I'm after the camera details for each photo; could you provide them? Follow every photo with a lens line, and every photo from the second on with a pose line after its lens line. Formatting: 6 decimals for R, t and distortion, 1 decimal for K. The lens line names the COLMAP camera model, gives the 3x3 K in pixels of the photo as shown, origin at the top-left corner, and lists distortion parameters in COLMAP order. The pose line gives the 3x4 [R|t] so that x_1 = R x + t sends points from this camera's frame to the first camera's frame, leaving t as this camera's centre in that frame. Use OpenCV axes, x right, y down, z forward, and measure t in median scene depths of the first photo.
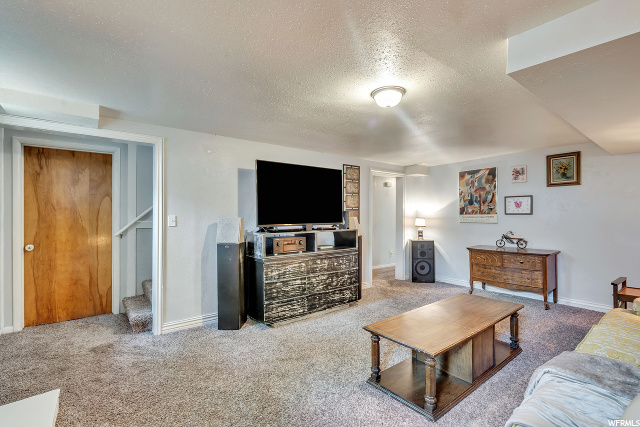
lens RADIAL K [[292.7, 0, 320.7], [0, 292.7, 213.8], [0, 0, 1]] dist [-0.009004, 0.003365]
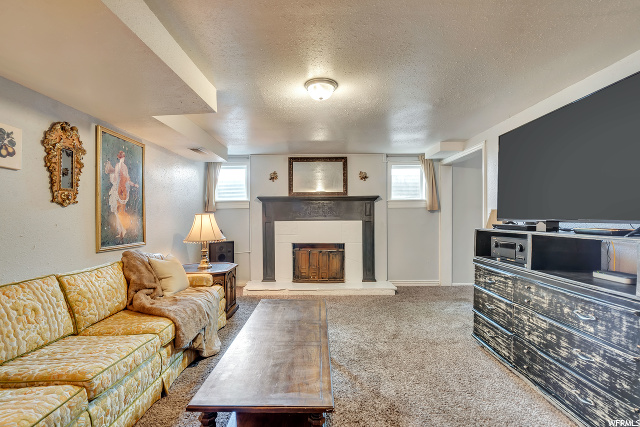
lens RADIAL K [[292.7, 0, 320.4], [0, 292.7, 215.9], [0, 0, 1]] dist [-0.009004, 0.003365]
pose [[-0.617604, 0.007806, -0.786450, 0.641353], [0.016931, 0.999851, -0.003372, 0.024306], [0.786307, -0.015398, -0.617645, 1.009913]]
